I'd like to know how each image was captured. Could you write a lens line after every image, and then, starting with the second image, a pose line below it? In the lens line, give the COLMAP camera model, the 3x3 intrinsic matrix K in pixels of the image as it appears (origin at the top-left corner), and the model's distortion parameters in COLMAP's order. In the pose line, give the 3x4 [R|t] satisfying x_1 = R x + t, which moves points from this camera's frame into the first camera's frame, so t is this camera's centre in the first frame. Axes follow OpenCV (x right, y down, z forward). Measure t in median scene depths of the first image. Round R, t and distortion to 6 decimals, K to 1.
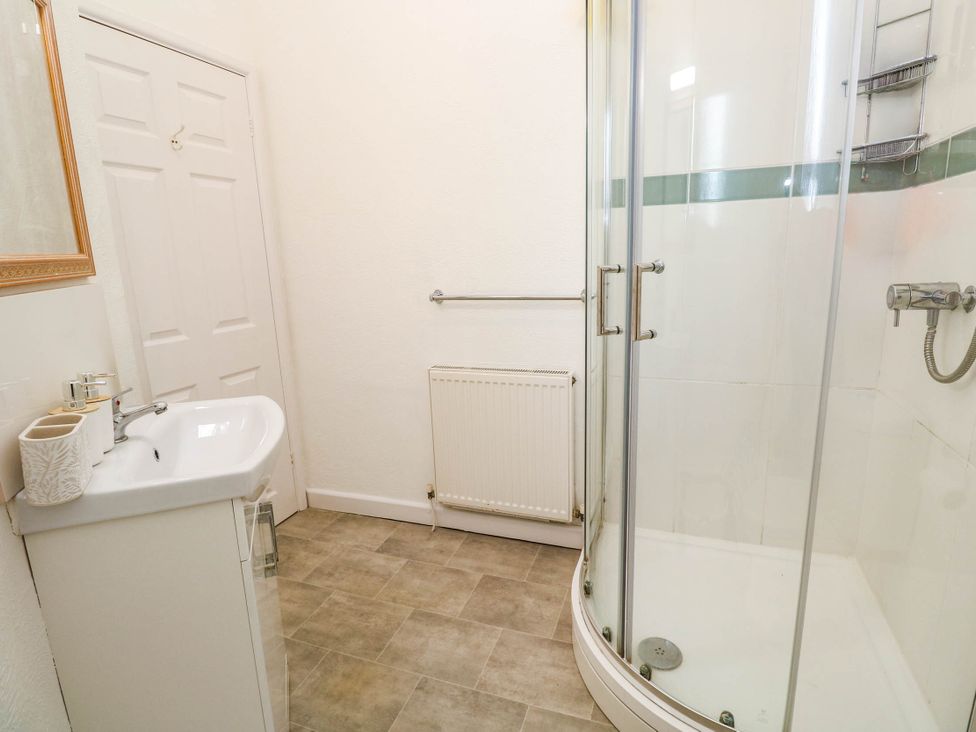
lens RADIAL K [[518.4, 0, 512.8], [0, 518.4, 346.0], [0, 0, 1]] dist [-0.000231, -0.014878]
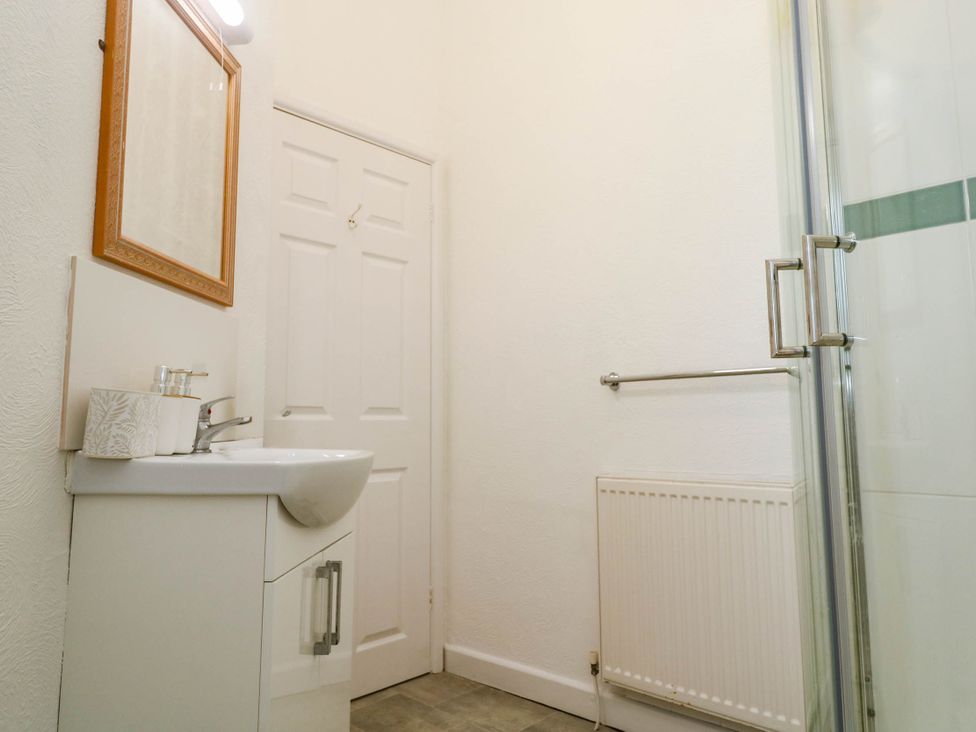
lens RADIAL K [[691.0, 0, 530.6], [0, 691.0, 360.1], [0, 0, 1]] dist [-0.004657, -0.003520]
pose [[0.910939, -0.040660, -0.410531, 0.163760], [-0.089592, 0.951882, -0.293076, 0.184163], [0.402694, 0.303755, 0.863464, 0.058857]]
